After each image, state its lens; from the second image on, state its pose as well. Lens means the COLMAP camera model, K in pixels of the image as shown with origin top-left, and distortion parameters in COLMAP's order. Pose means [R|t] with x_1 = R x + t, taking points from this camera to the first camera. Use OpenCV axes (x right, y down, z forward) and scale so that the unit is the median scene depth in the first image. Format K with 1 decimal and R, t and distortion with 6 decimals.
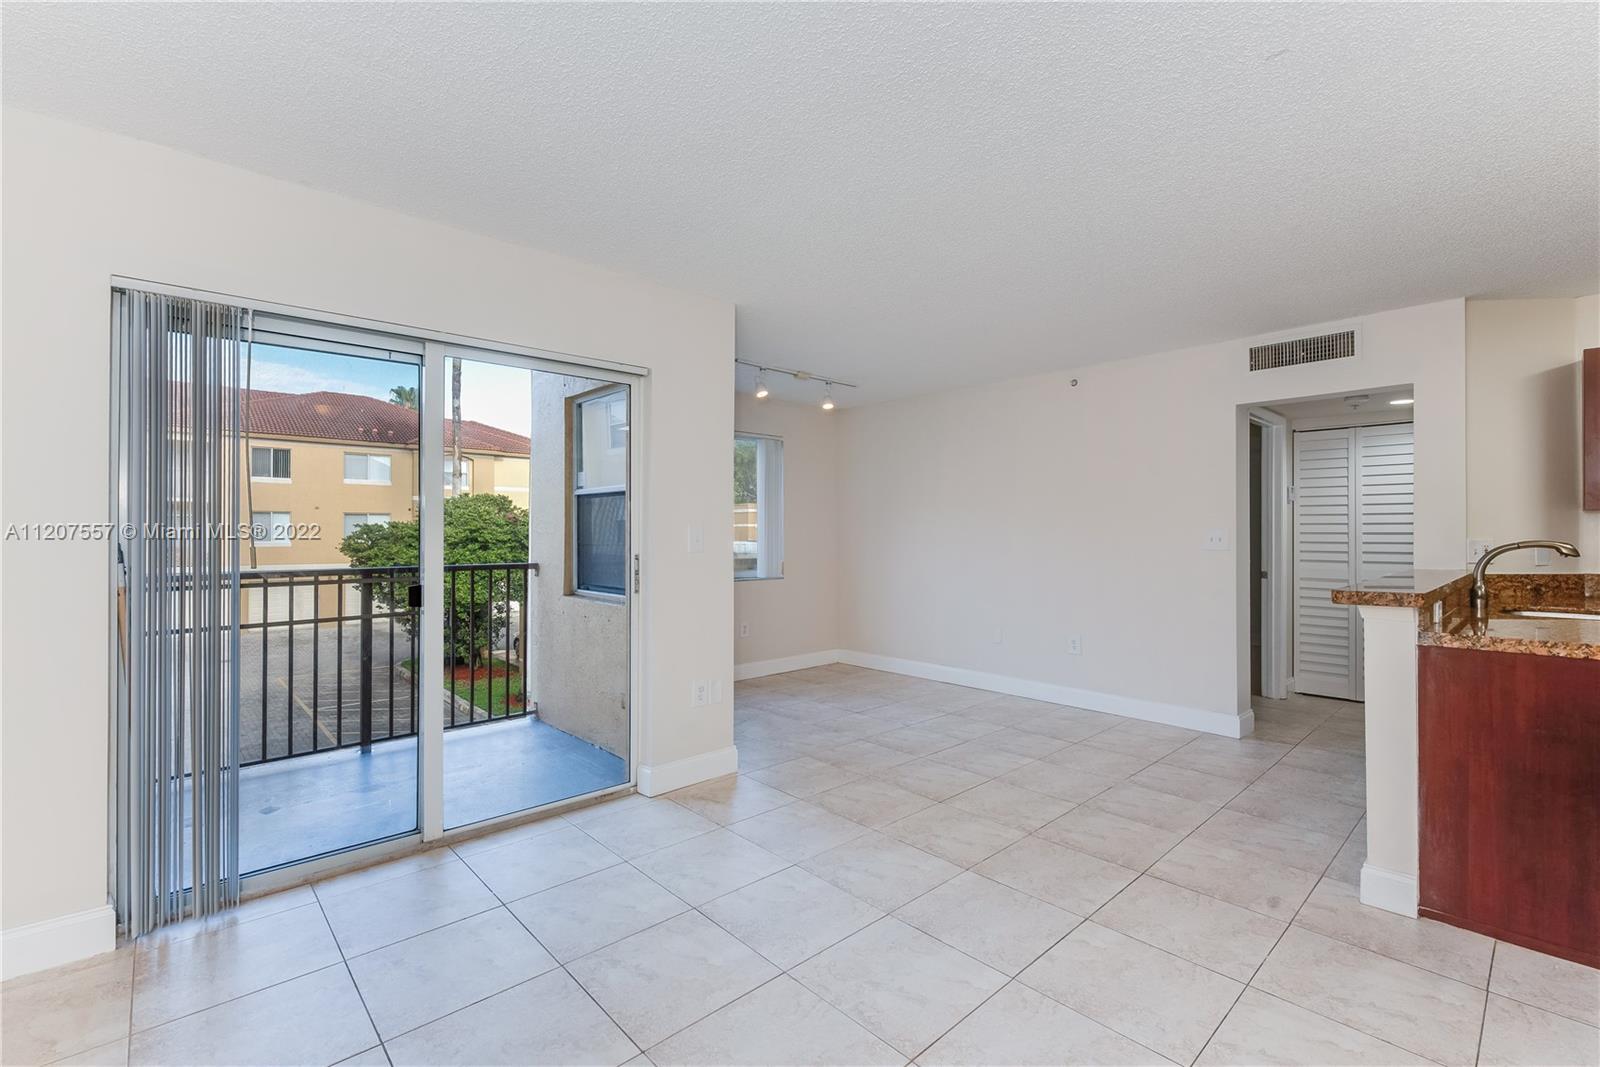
lens RADIAL K [[696.7, 0, 800.4], [0, 696.7, 530.2], [0, 0, 1]] dist [-0.001508, -0.001382]
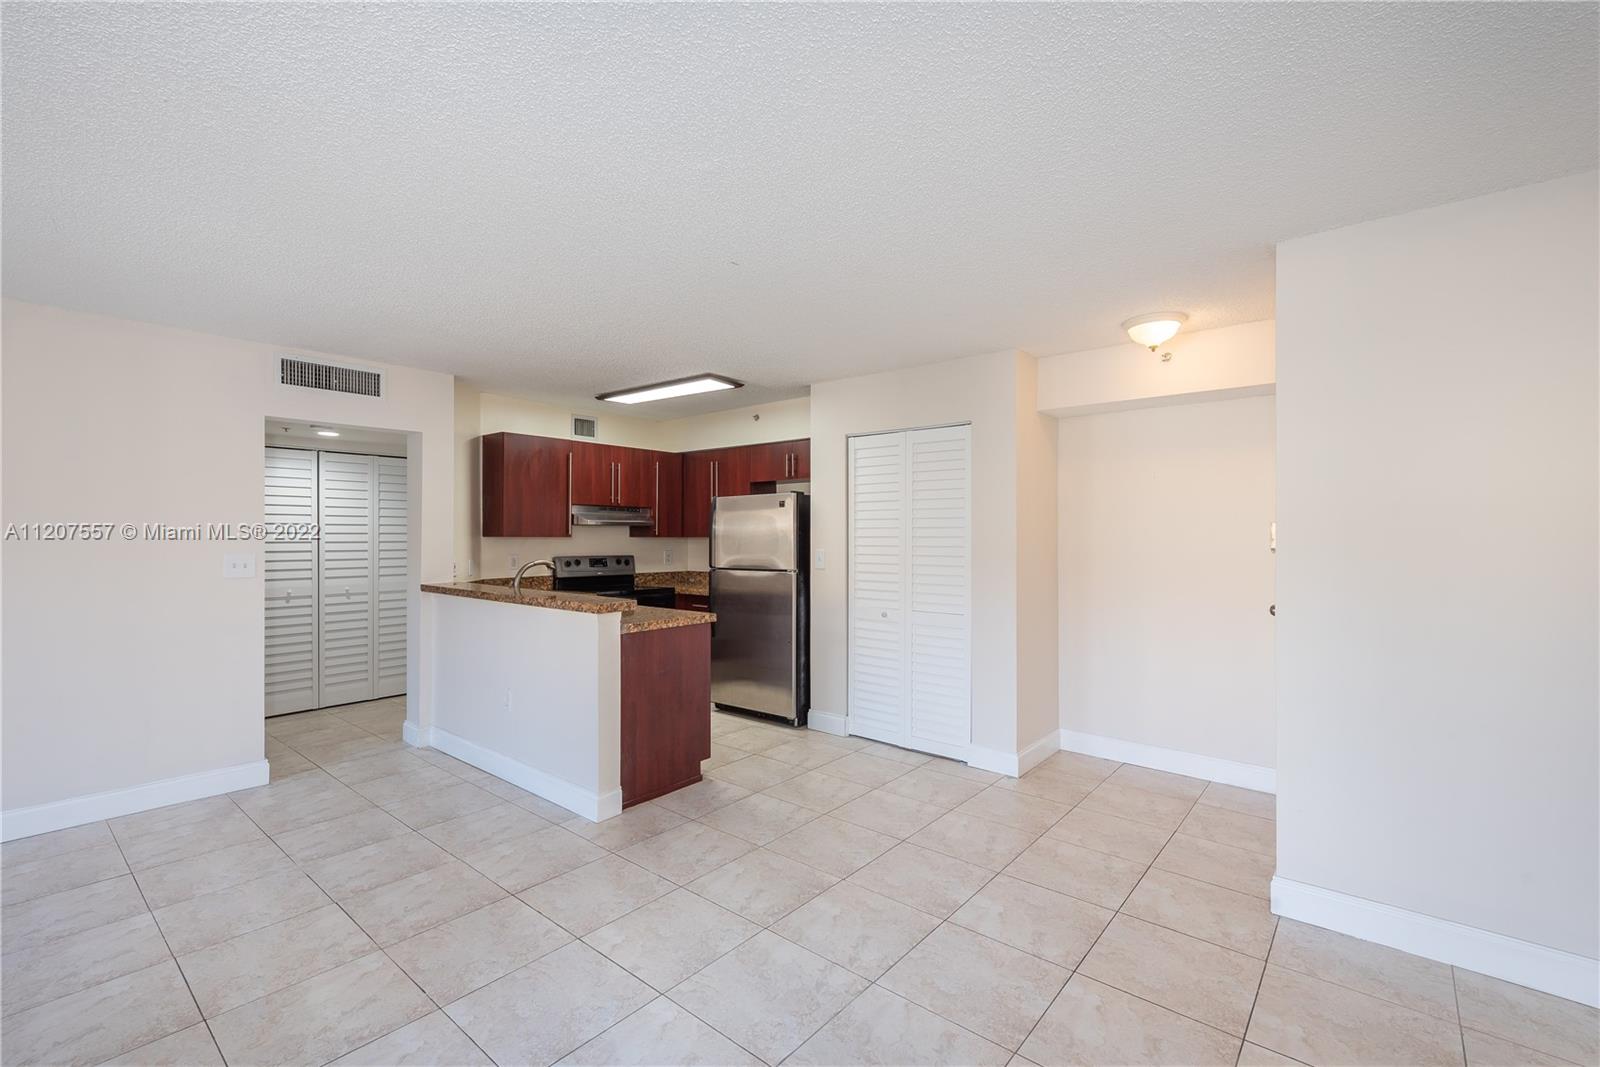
lens RADIAL K [[695.9, 0, 795.4], [0, 695.9, 534.5], [0, 0, 1]] dist [0.012566, -0.003817]
pose [[-0.121431, 0.000881, 0.992600, -0.425316], [-0.005786, 0.999982, -0.001595, -0.034027], [-0.992583, -0.005937, -0.121423, 0.502949]]
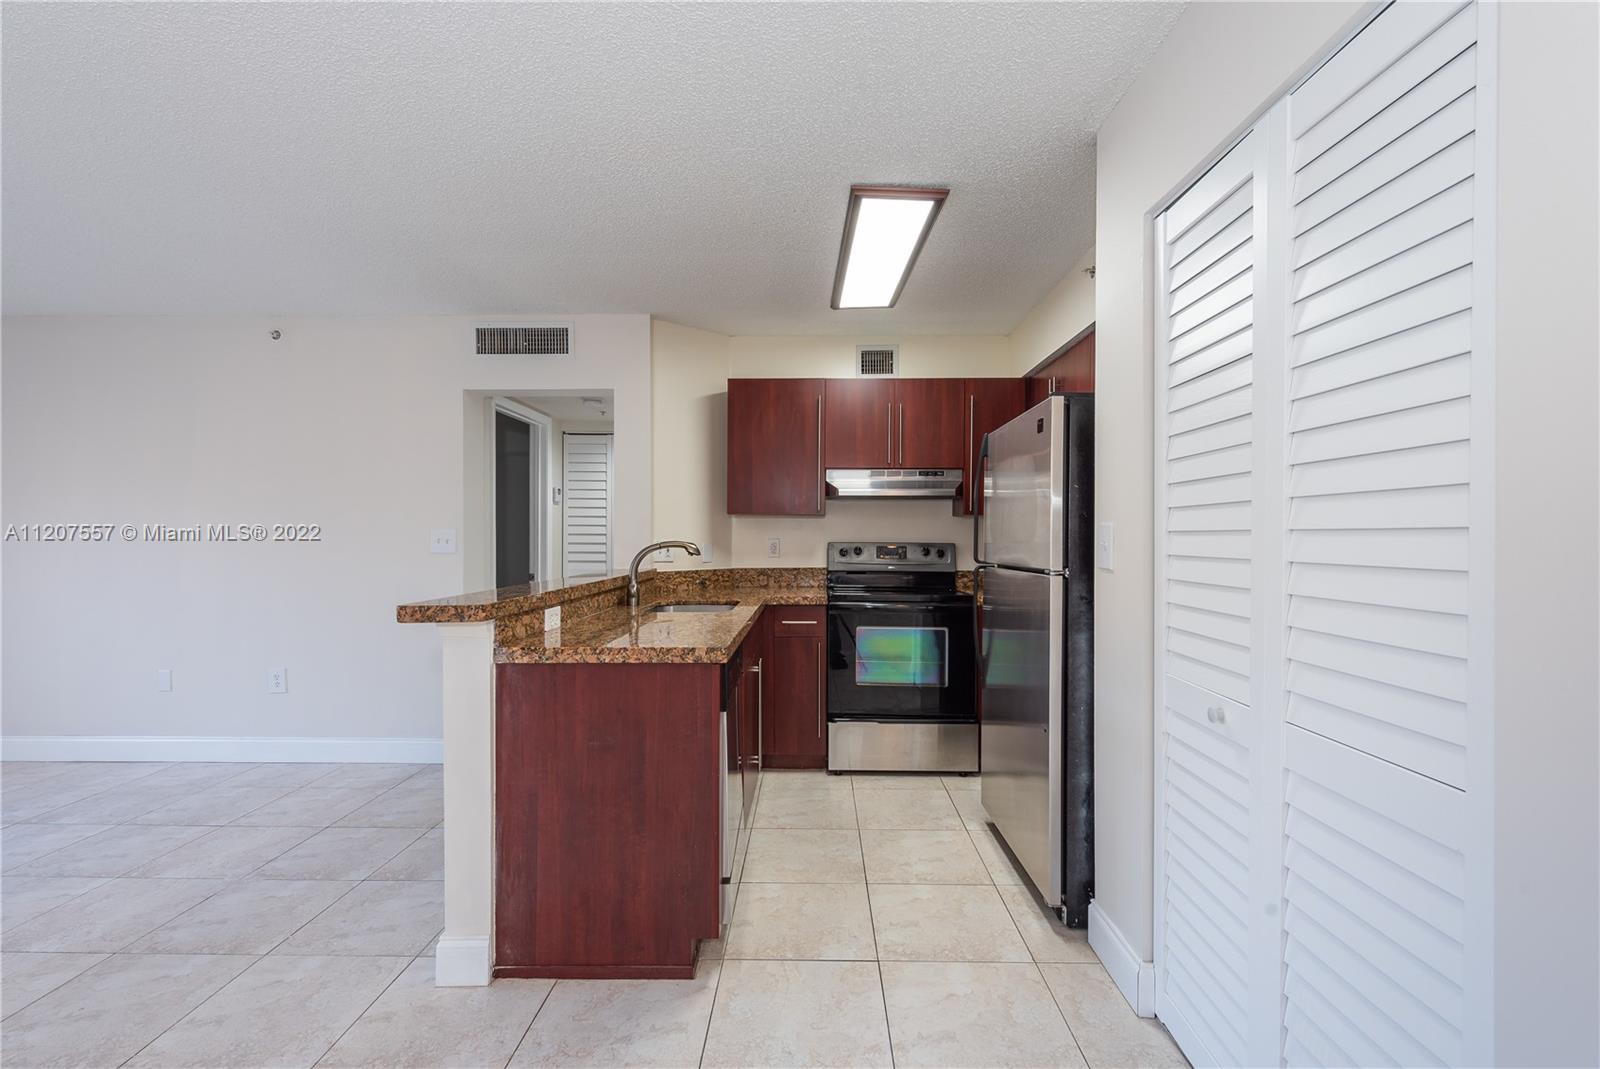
lens RADIAL K [[695.9, 0, 797.7], [0, 695.9, 538.4], [0, 0, 1]] dist [0.012566, -0.003817]
pose [[0.695013, -0.002368, 0.718993, 0.331664], [-0.004388, 0.999962, 0.007535, 0.001617], [-0.718984, -0.008392, 0.694976, 0.083568]]
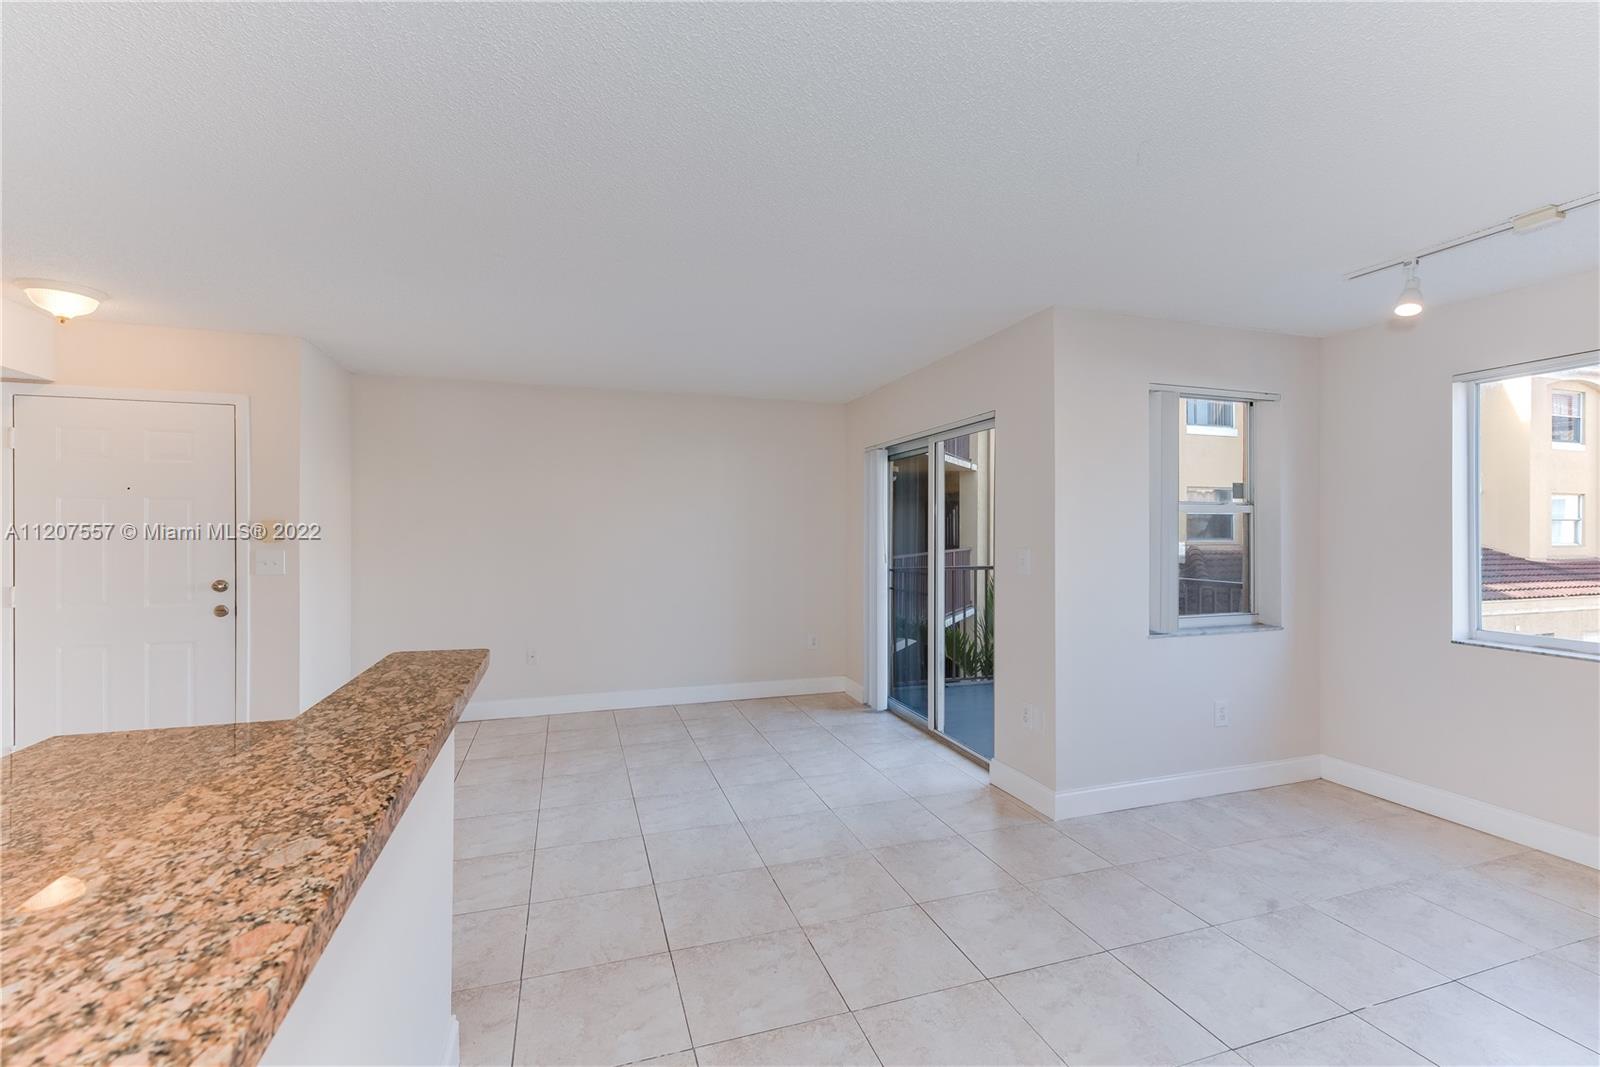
lens RADIAL K [[696.7, 0, 801.3], [0, 696.7, 532.0], [0, 0, 1]] dist [-0.001508, -0.001382]
pose [[-0.410417, 0.003225, -0.911892, 0.875637], [0.003425, 0.999992, 0.001995, -0.032191], [0.911891, -0.002305, -0.410425, 1.078606]]
